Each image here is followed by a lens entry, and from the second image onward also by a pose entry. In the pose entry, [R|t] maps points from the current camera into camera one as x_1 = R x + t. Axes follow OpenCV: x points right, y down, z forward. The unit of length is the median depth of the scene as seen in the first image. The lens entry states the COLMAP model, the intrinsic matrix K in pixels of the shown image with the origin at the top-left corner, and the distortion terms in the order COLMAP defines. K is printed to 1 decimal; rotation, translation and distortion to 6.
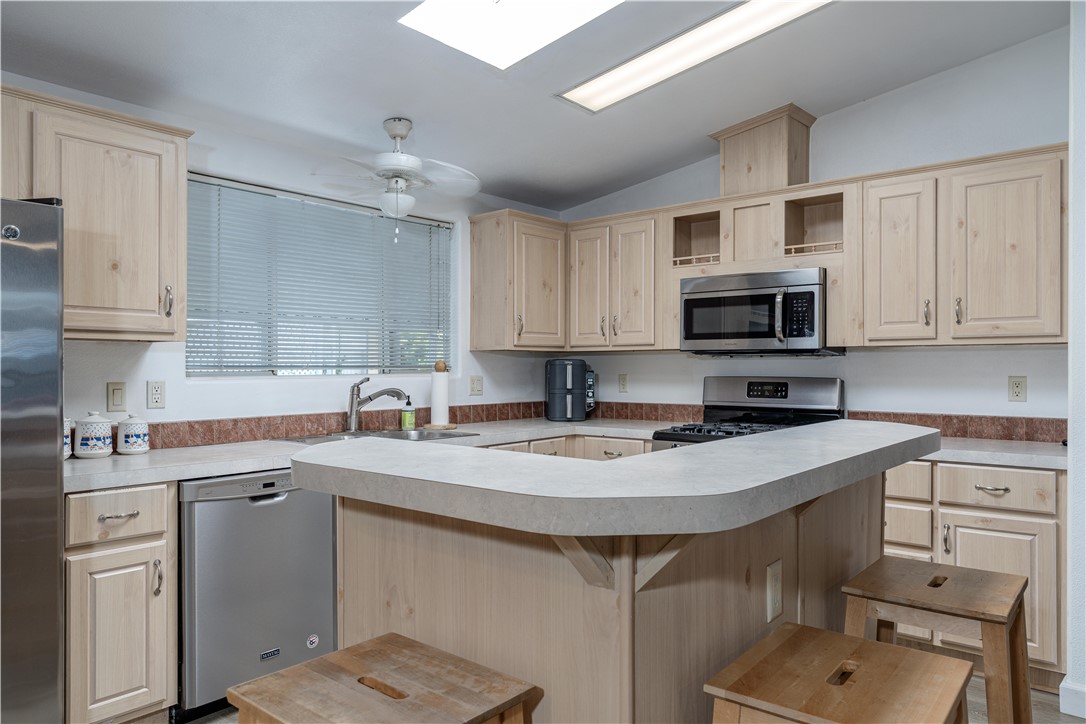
lens RADIAL K [[730.5, 0, 546.4], [0, 730.5, 367.1], [0, 0, 1]] dist [0.002327, 0.001184]
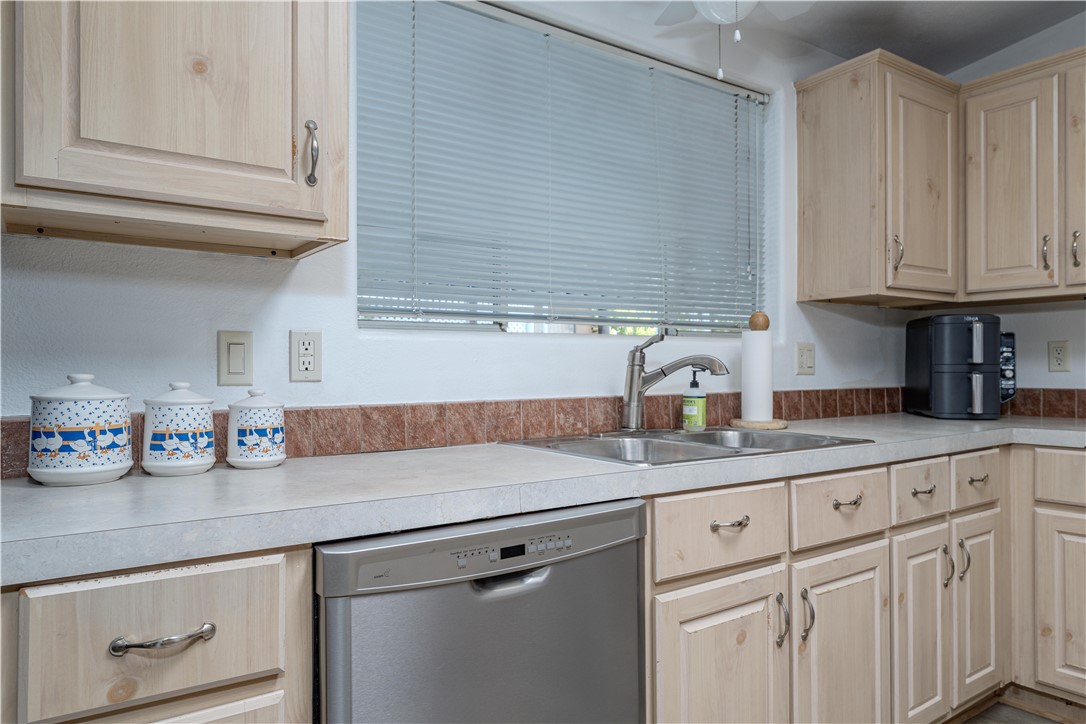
lens RADIAL K [[721.1, 0, 546.6], [0, 721.1, 363.7], [0, 0, 1]] dist [0.004471, 0.000270]
pose [[0.967032, -0.003874, -0.254624, -0.176194], [0.002874, 0.999987, -0.004298, 0.036144], [0.254637, 0.003425, 0.967031, 0.414342]]
